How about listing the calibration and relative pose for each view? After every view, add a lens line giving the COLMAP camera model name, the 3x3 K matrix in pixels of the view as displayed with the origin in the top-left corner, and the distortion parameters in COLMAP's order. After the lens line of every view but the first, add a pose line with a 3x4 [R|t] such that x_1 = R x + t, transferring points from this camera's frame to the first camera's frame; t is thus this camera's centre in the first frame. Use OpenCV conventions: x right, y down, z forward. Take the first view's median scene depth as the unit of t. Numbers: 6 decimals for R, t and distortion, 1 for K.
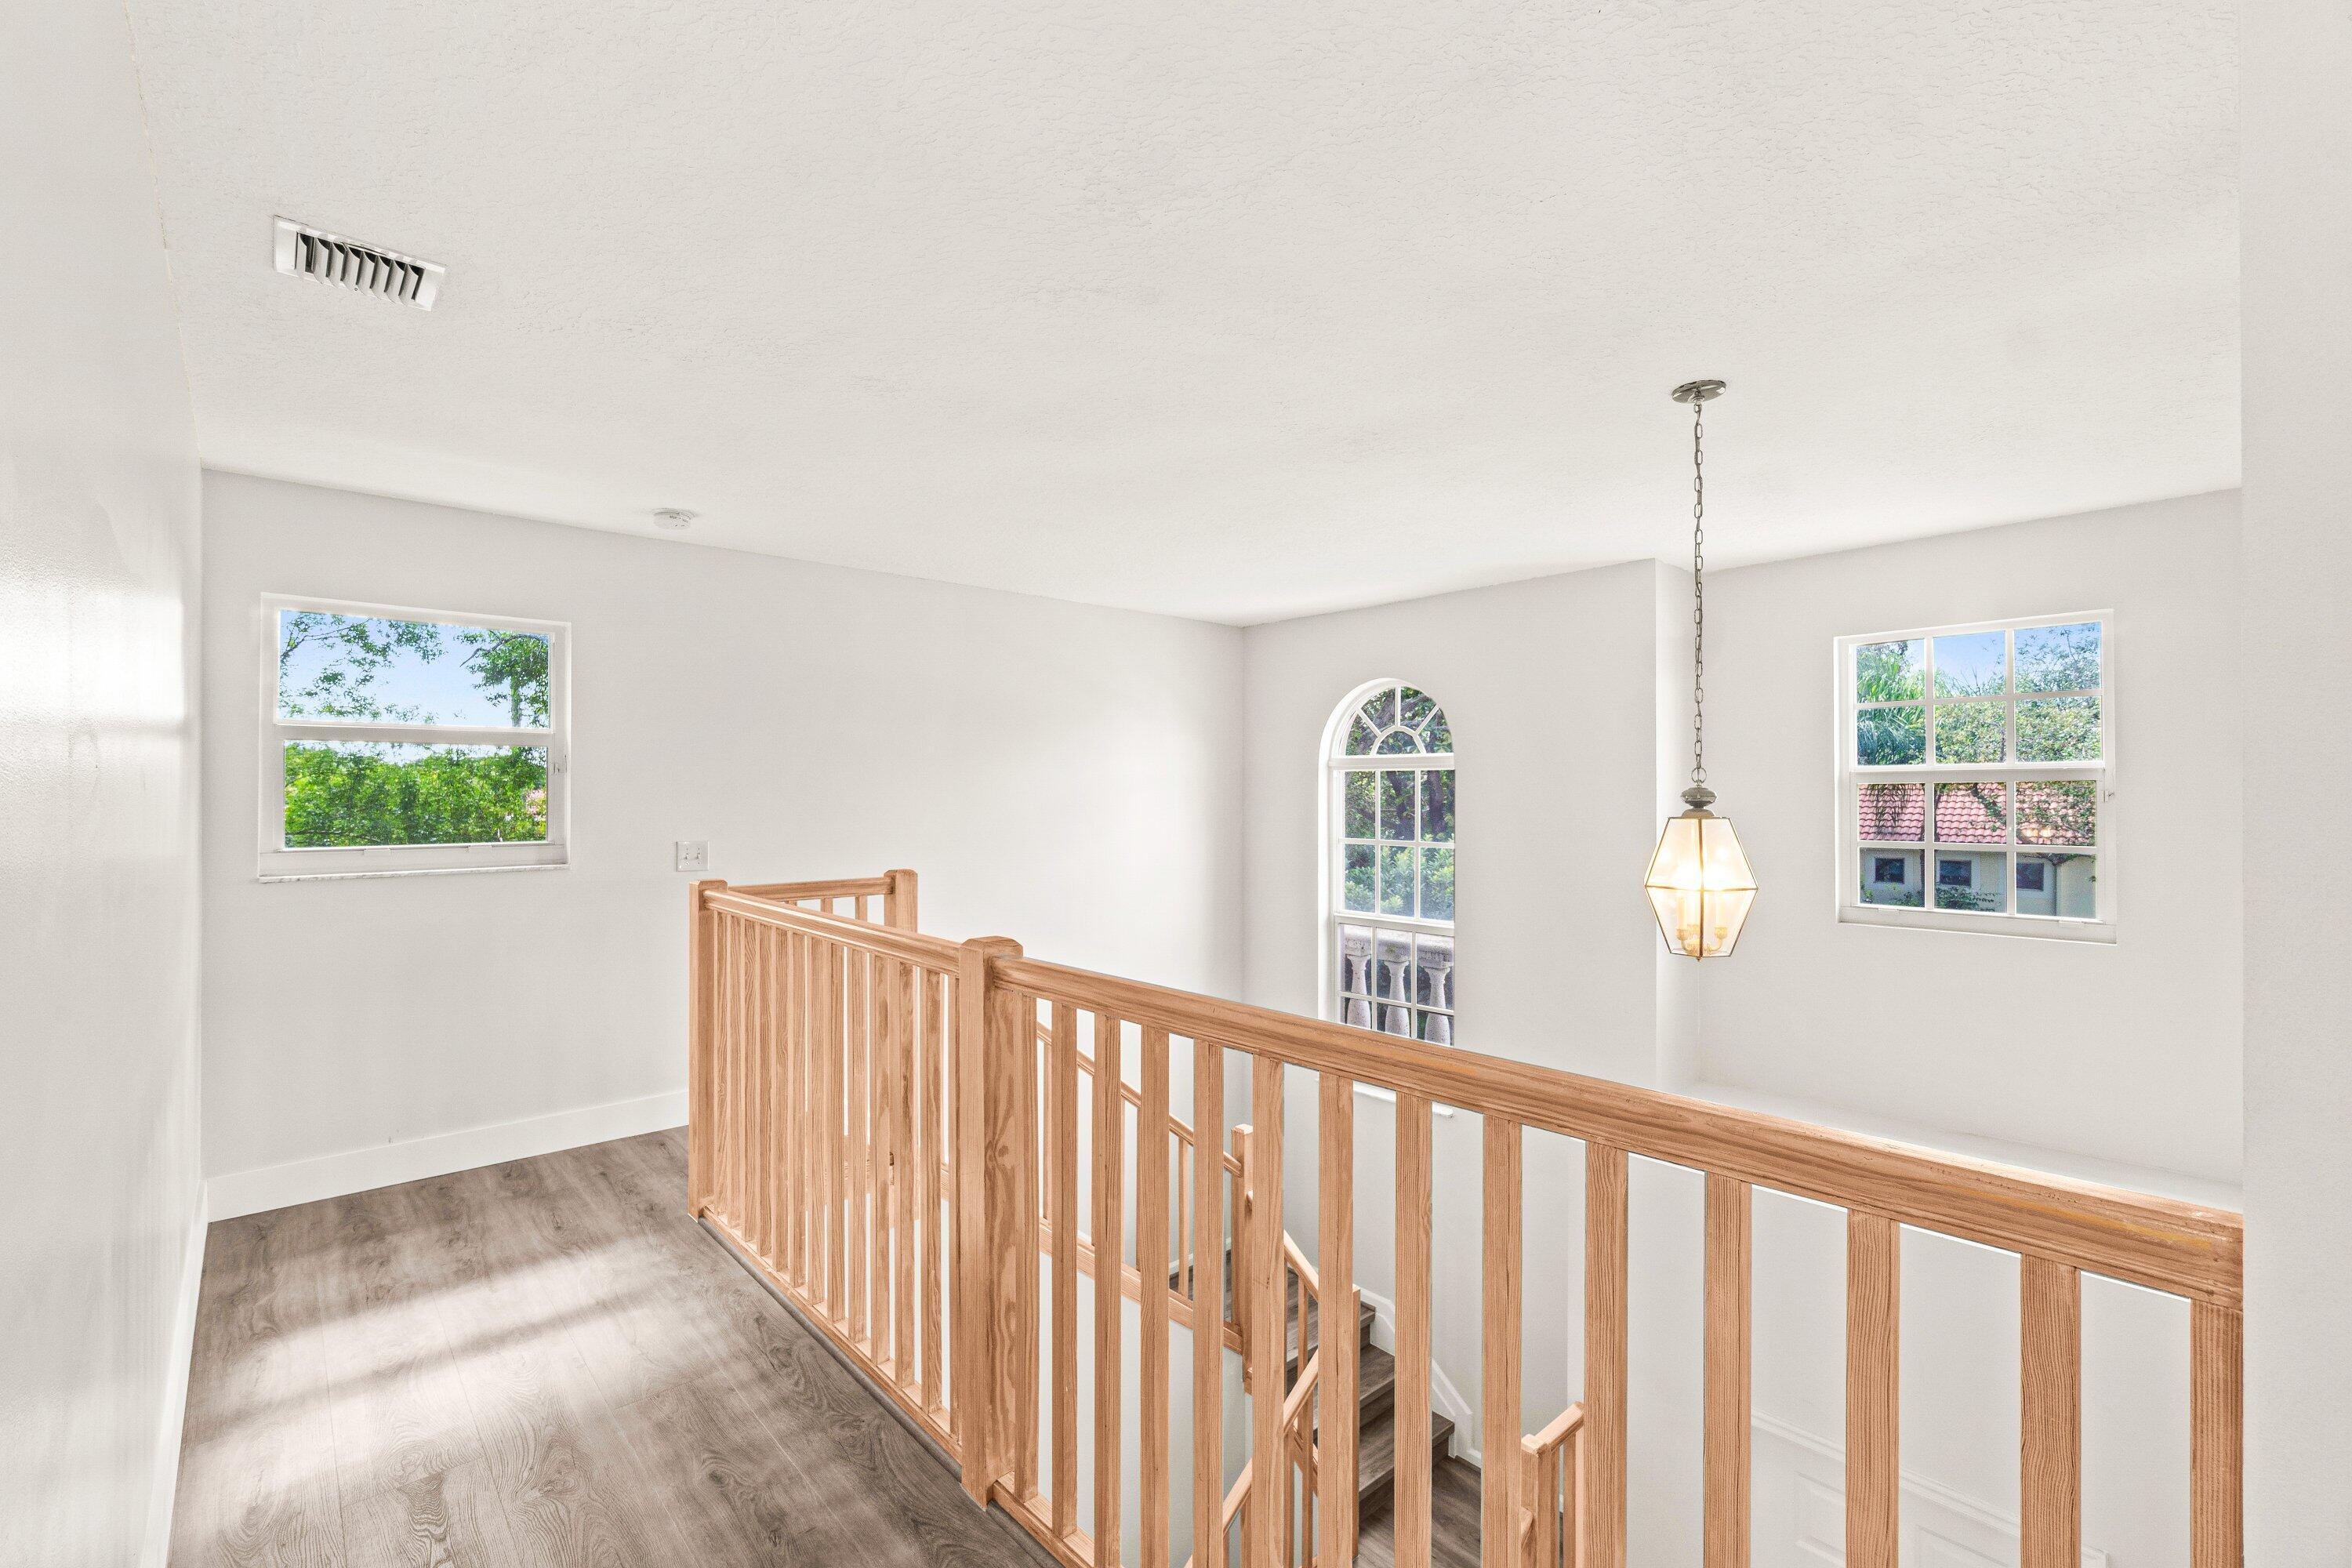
lens RADIAL K [[1015.4, 0, 1171.7], [0, 1015.4, 784.9], [0, 0, 1]] dist [0.003830, -0.001766]
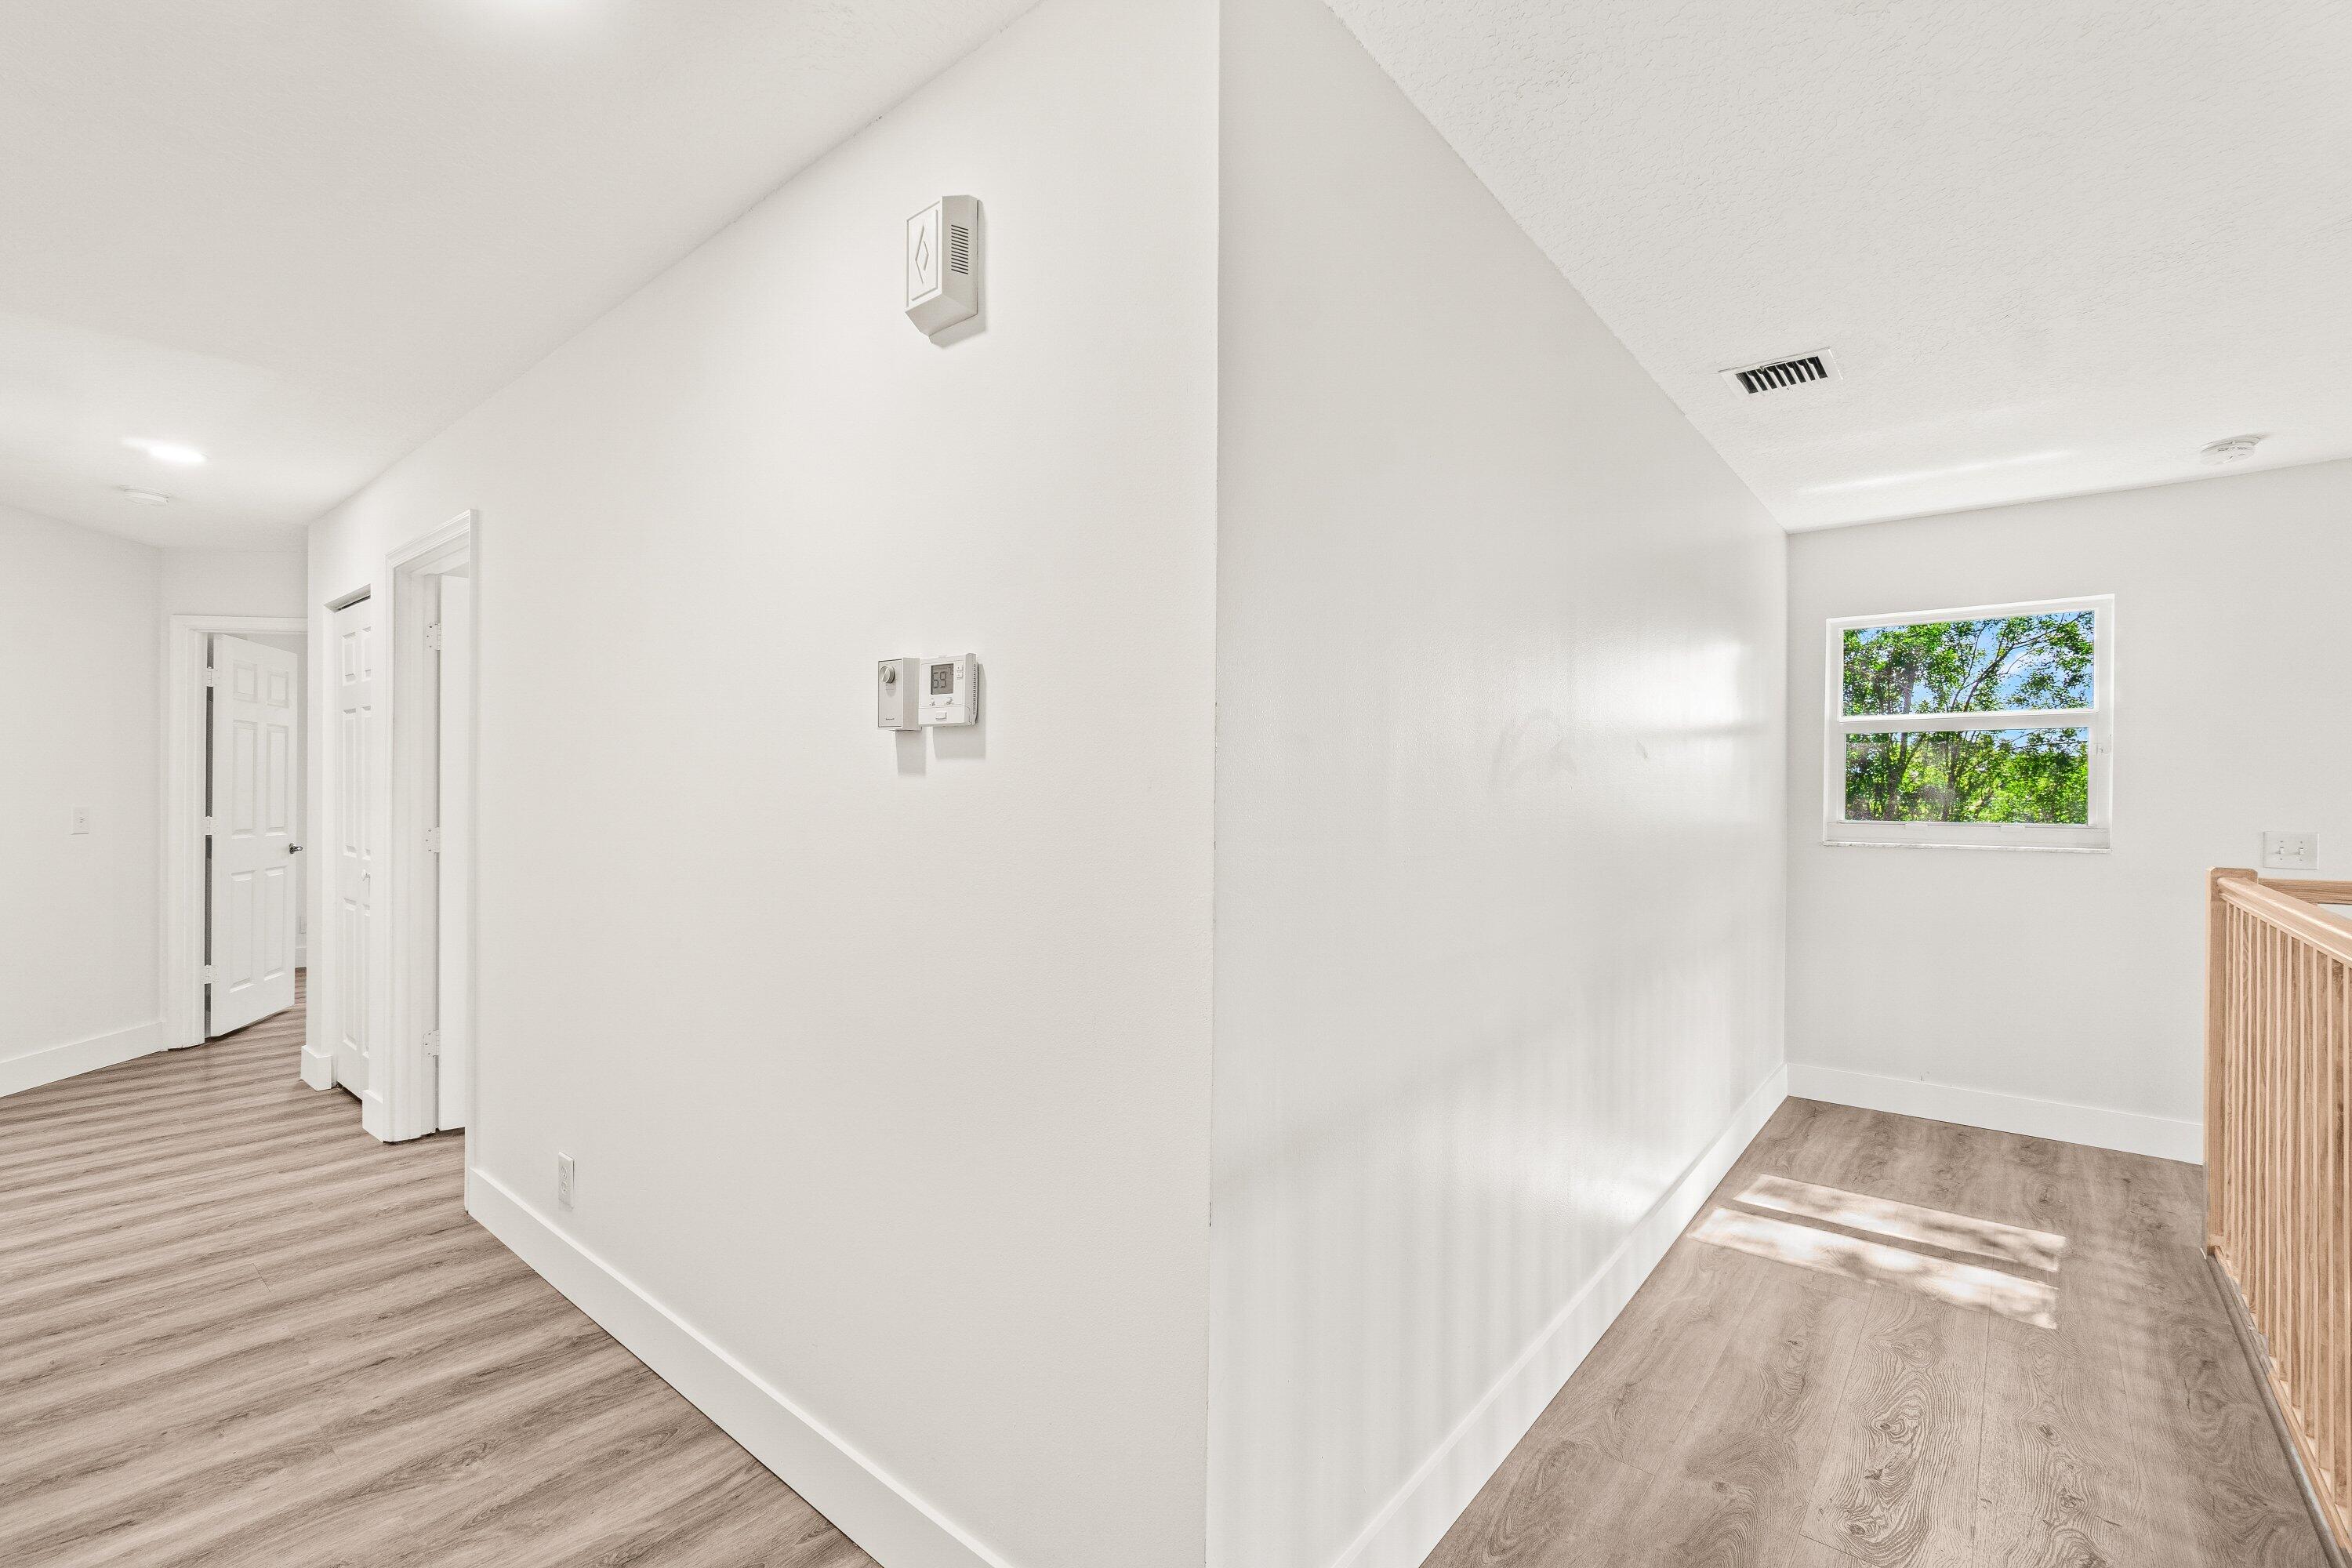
lens RADIAL K [[1015.4, 0, 1166.7], [0, 1015.4, 784.4], [0, 0, 1]] dist [0.003830, -0.001766]
pose [[0.142328, -0.007595, -0.989790, 0.257999], [-0.001826, 0.999967, -0.007936, 0.031345], [0.989818, 0.002937, 0.142310, -0.003540]]
